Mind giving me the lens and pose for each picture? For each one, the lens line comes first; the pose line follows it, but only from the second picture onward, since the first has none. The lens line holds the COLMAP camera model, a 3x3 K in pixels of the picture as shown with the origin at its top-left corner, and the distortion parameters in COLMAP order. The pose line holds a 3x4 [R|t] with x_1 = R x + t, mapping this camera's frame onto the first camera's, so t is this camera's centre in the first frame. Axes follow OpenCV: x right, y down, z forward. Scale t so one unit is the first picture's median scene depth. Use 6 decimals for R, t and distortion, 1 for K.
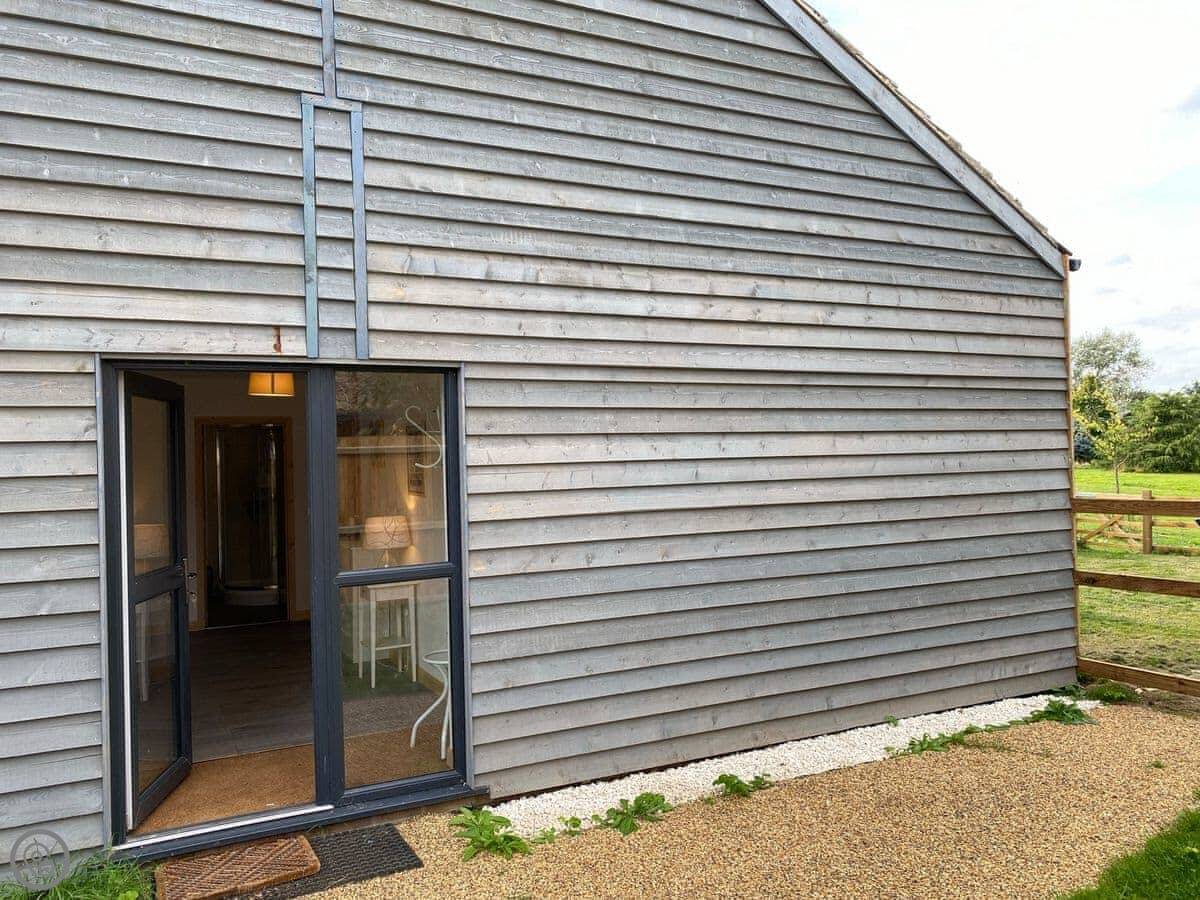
lens RADIAL K [[947.6, 0, 600.0], [0, 947.6, 450.0], [0, 0, 1]] dist [-0.005193, -0.005348]
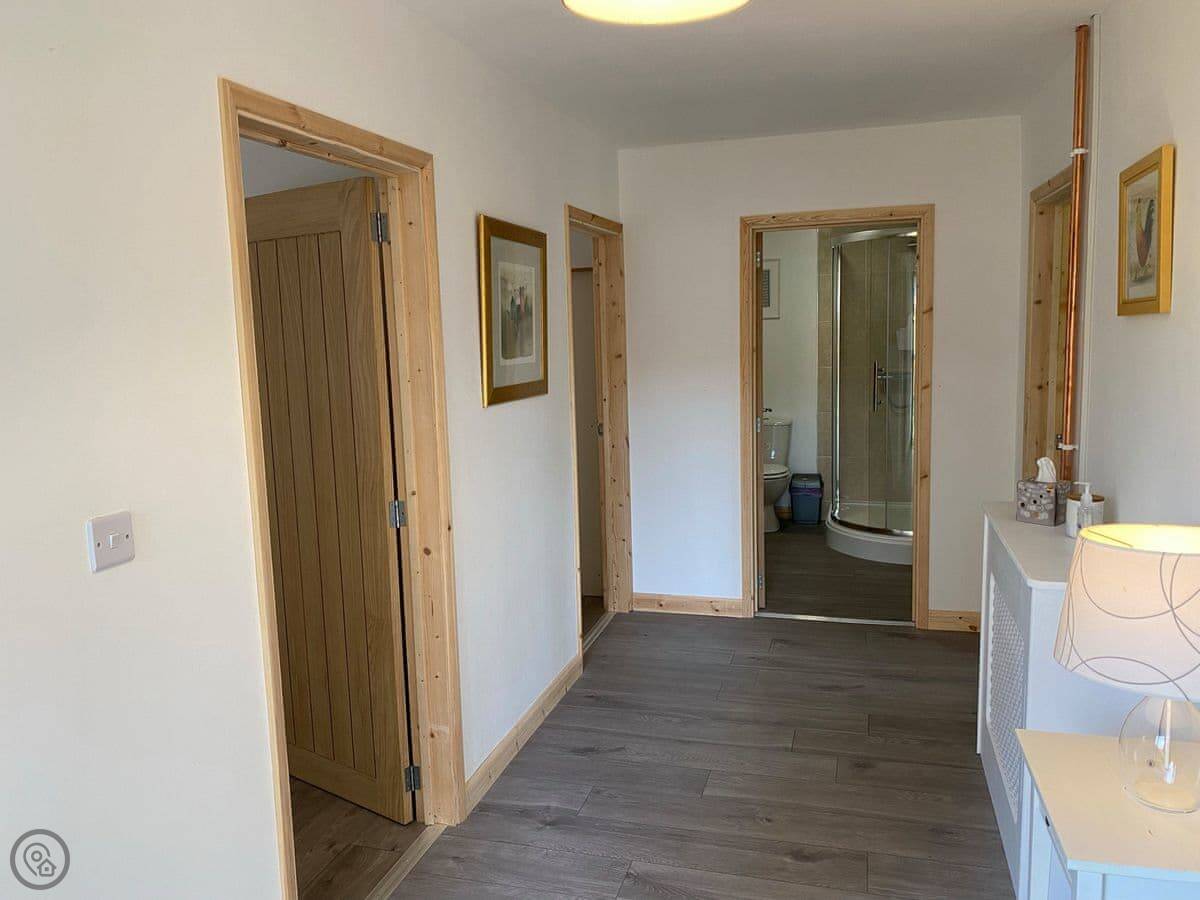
lens RADIAL K [[900.7, 0, 600.0], [0, 900.7, 450.0], [0, 0, 1]] dist [0.084800, -0.154604]
pose [[0.735277, 0.089882, -0.671780, -0.129975], [0.023654, 0.987161, 0.157969, 0.008601], [0.677354, -0.132041, 0.723711, 0.531746]]
